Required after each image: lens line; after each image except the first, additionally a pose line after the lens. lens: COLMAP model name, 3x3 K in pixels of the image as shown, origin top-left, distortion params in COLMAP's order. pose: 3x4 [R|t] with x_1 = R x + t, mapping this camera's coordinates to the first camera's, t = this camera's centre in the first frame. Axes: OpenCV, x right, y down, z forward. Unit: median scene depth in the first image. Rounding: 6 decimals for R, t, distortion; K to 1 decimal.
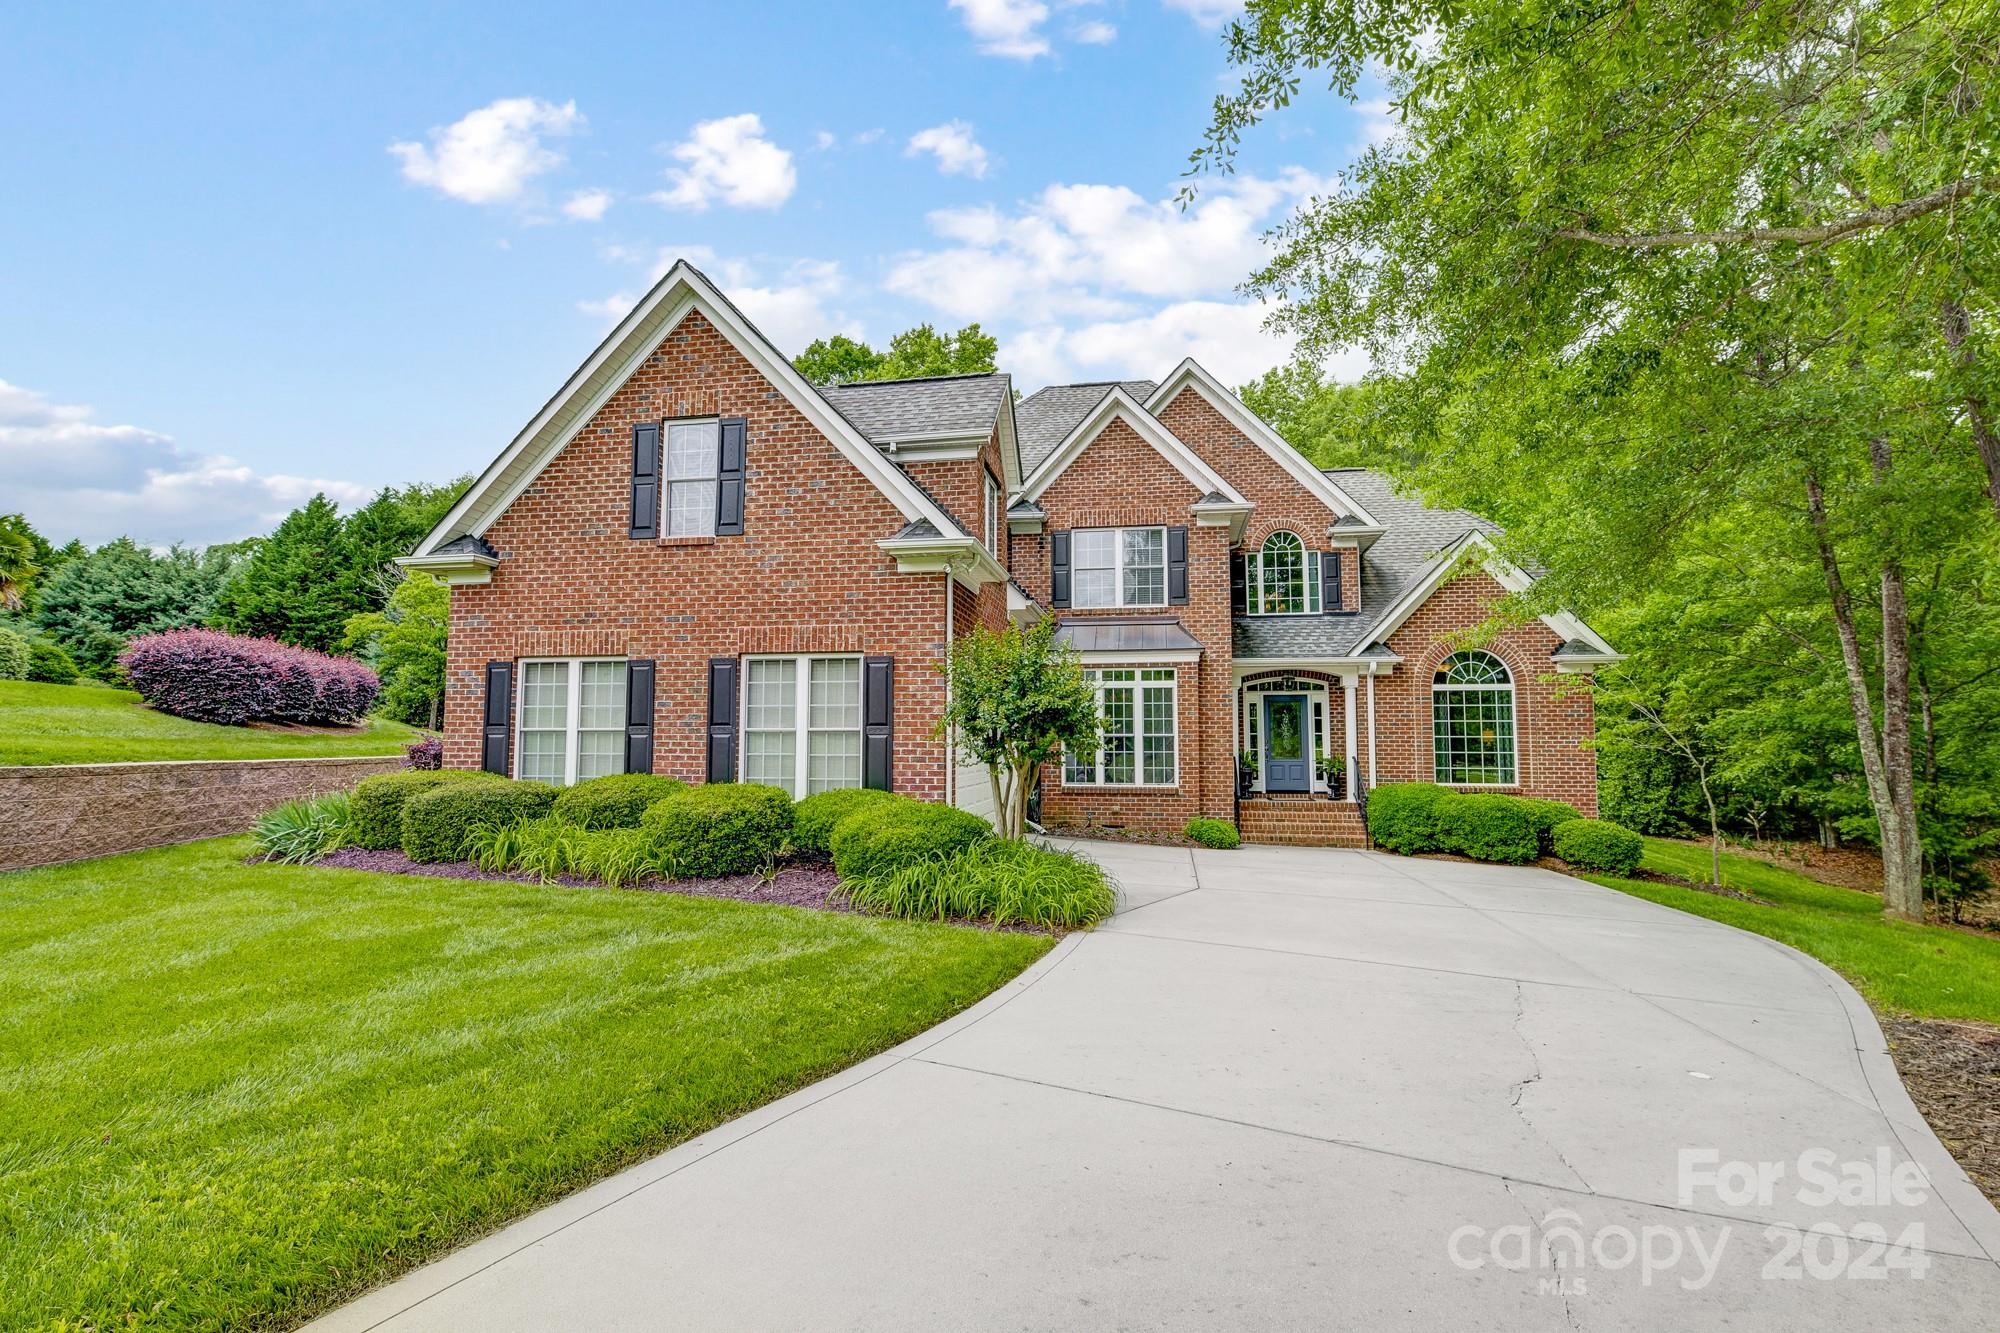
lens RADIAL K [[903.4, 0, 1007.0], [0, 903.4, 668.2], [0, 0, 1]] dist [0.007498, 0.000562]
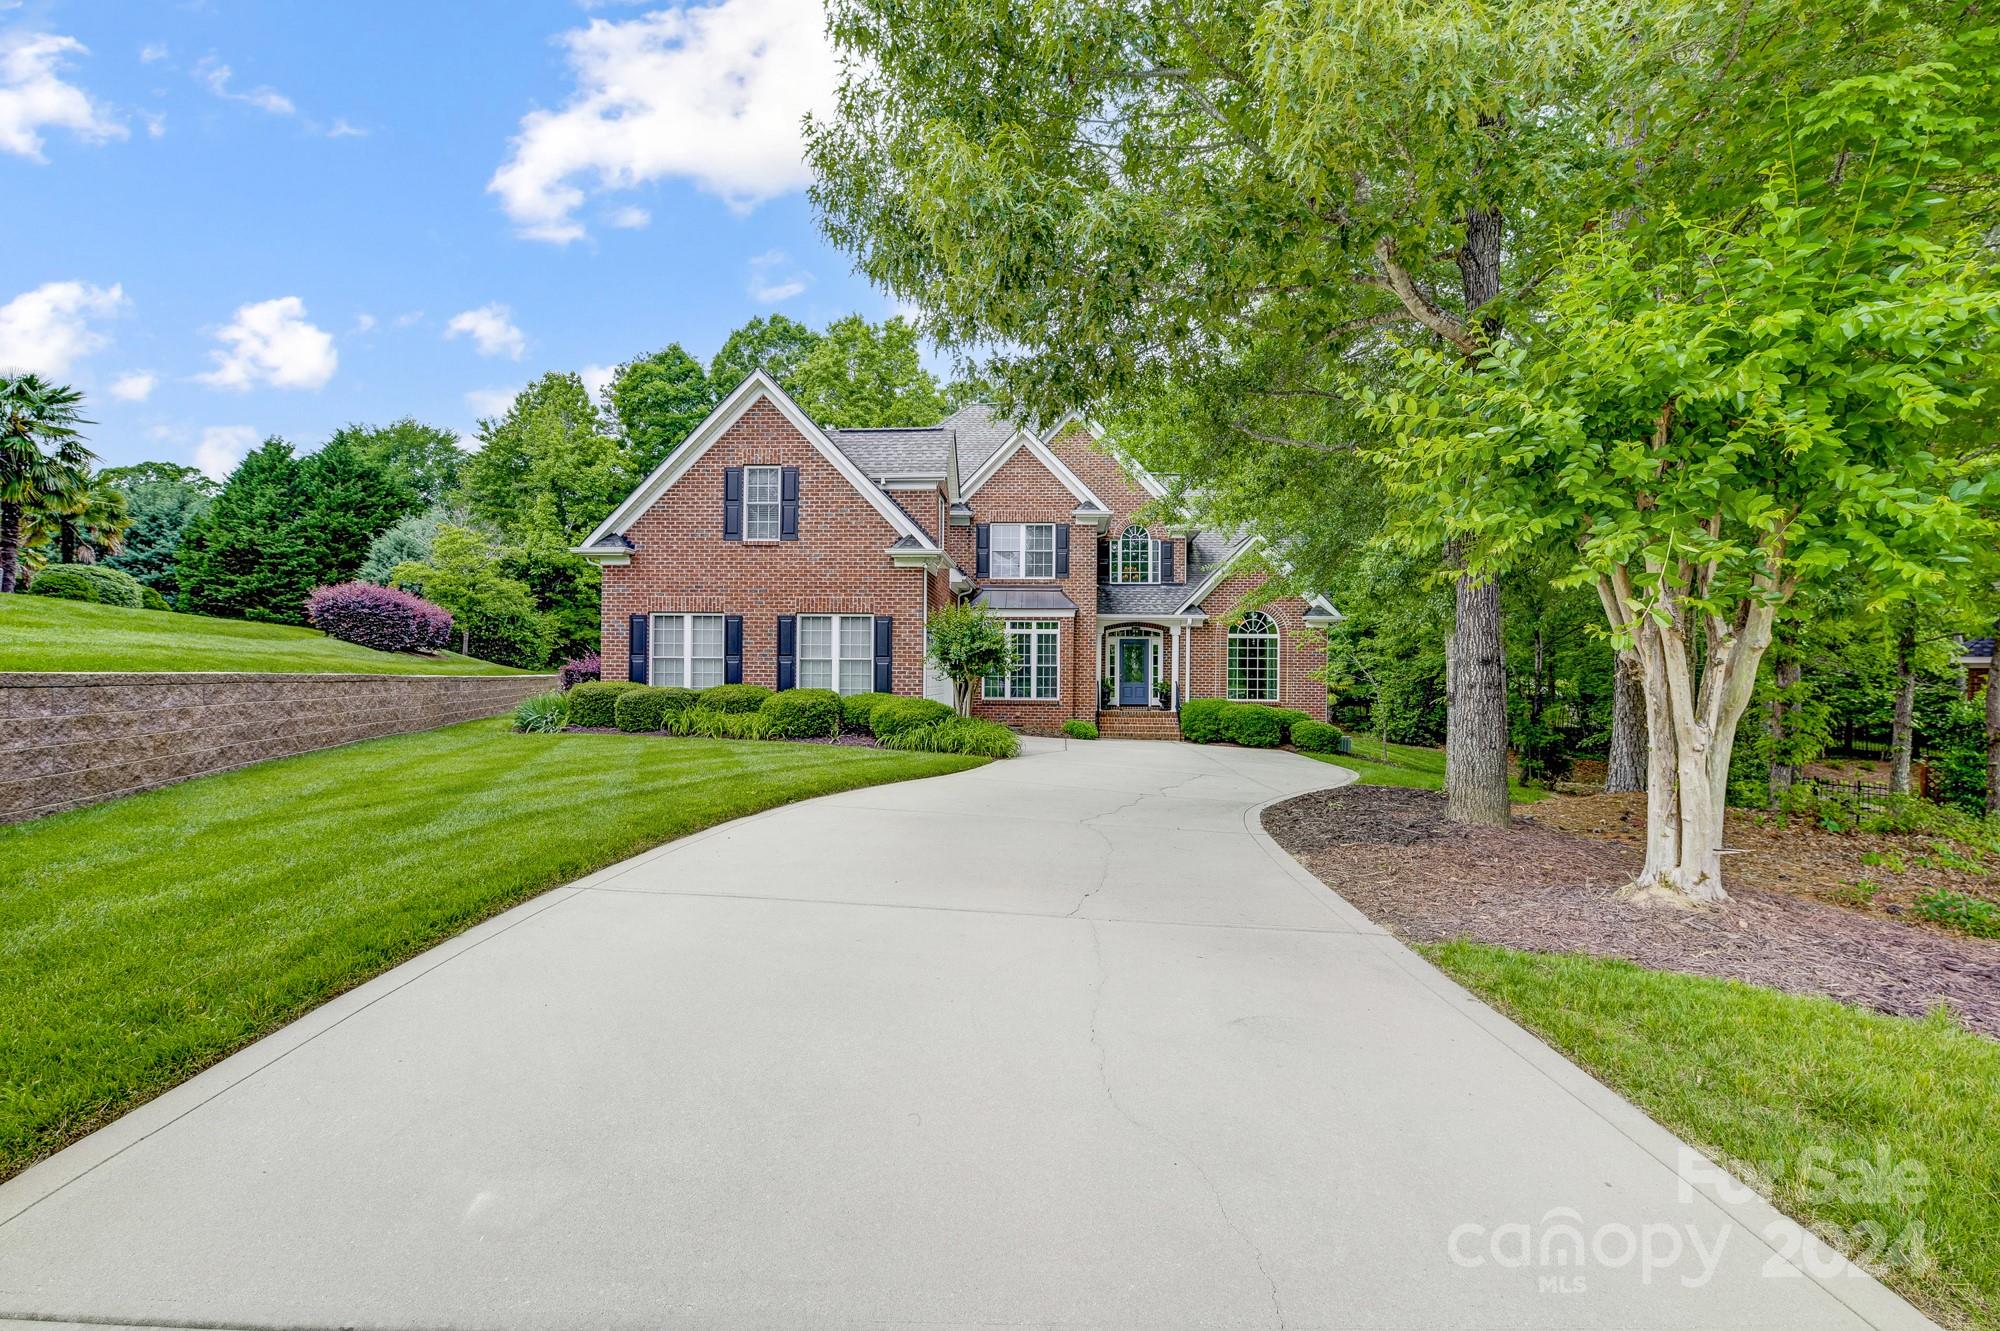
lens RADIAL K [[885.1, 0, 1000.0], [0, 885.1, 665.5], [0, 0, 1]] dist [0.001253, 0.000078]
pose [[0.994261, 0.008841, 0.106613, -0.065438], [-0.016171, 0.997549, 0.068084, -0.024502], [-0.105749, -0.069417, 0.991967, -0.442936]]
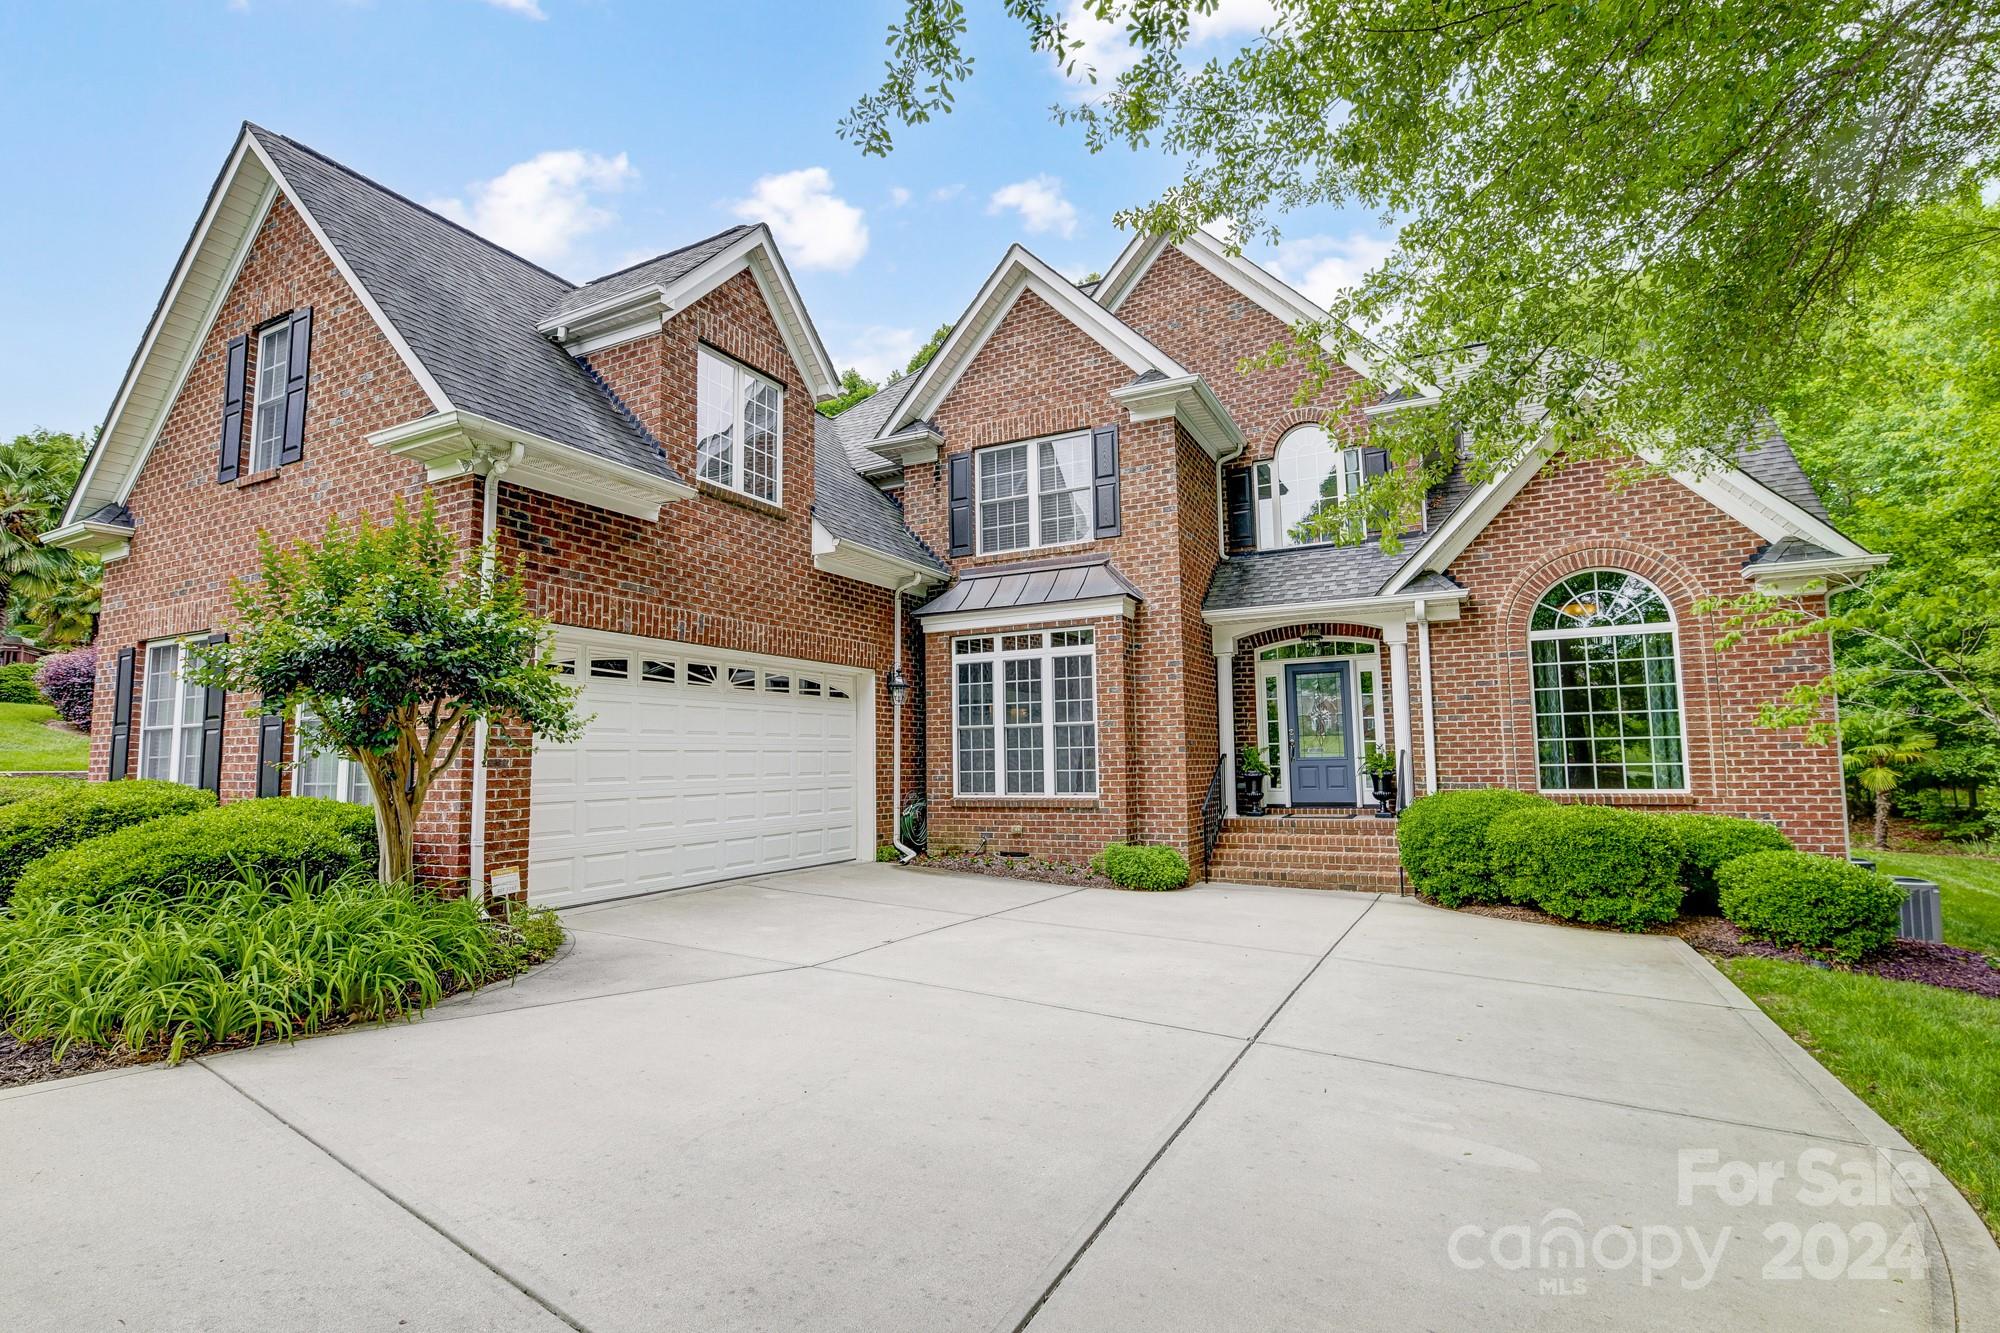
lens RADIAL K [[923.7, 0, 1005.4], [0, 923.7, 672.3], [0, 0, 1]] dist [-0.011996, 0.000127]
pose [[0.953618, -0.045073, -0.297625, 0.329920], [0.041102, 0.998963, -0.019590, 0.046225], [0.298199, 0.006448, 0.954482, 0.303056]]
